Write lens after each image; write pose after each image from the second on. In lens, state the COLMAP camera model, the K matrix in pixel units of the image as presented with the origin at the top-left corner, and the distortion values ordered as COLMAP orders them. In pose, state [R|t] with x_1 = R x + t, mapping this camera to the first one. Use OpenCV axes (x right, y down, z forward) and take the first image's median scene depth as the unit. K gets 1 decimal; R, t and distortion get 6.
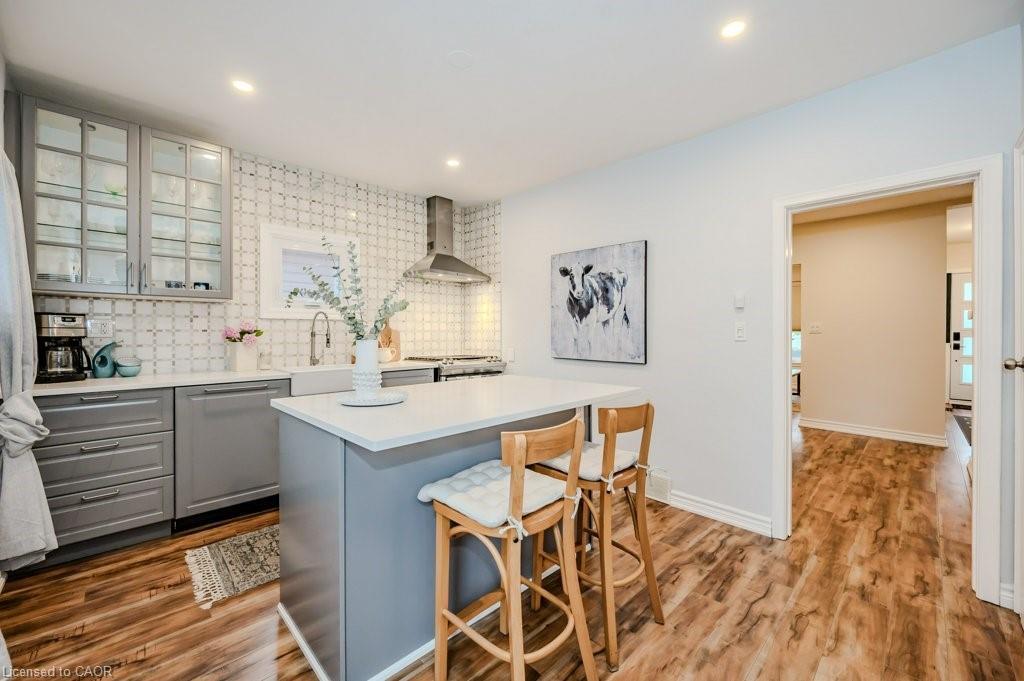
lens RADIAL K [[409.8, 0, 510.2], [0, 409.8, 337.9], [0, 0, 1]] dist [-0.000802, -0.000398]
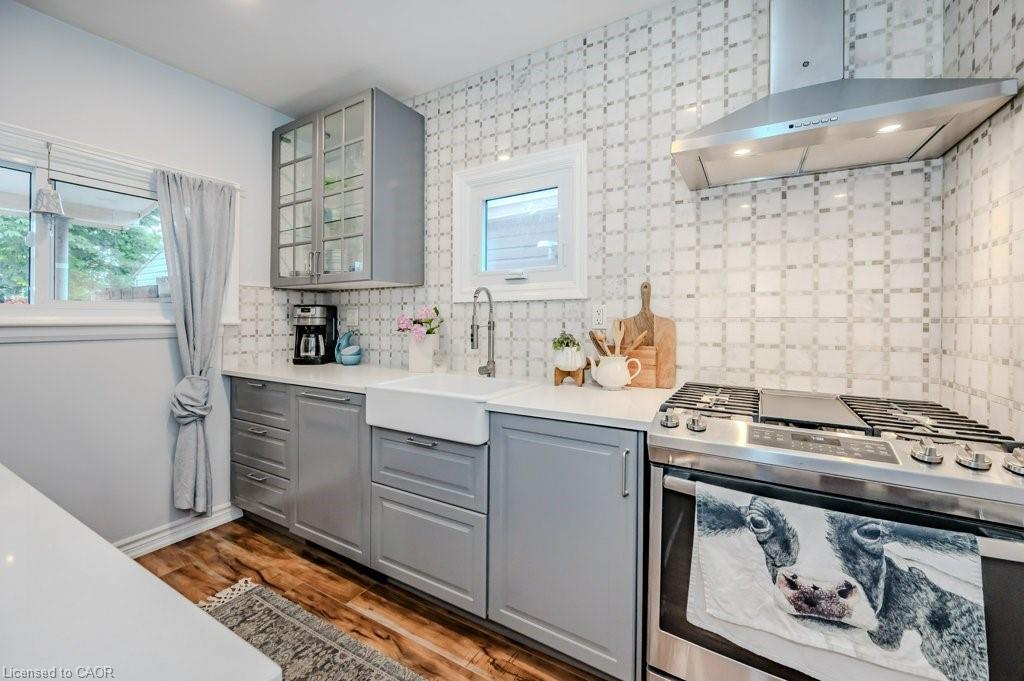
lens RADIAL K [[409.8, 0, 515.0], [0, 409.8, 318.5], [0, 0, 1]] dist [-0.000802, -0.000398]
pose [[0.262614, 0.004821, -0.964889, 0.119634], [-0.008197, 0.999963, 0.002765, -0.020405], [0.964866, 0.007183, 0.262644, 0.849870]]
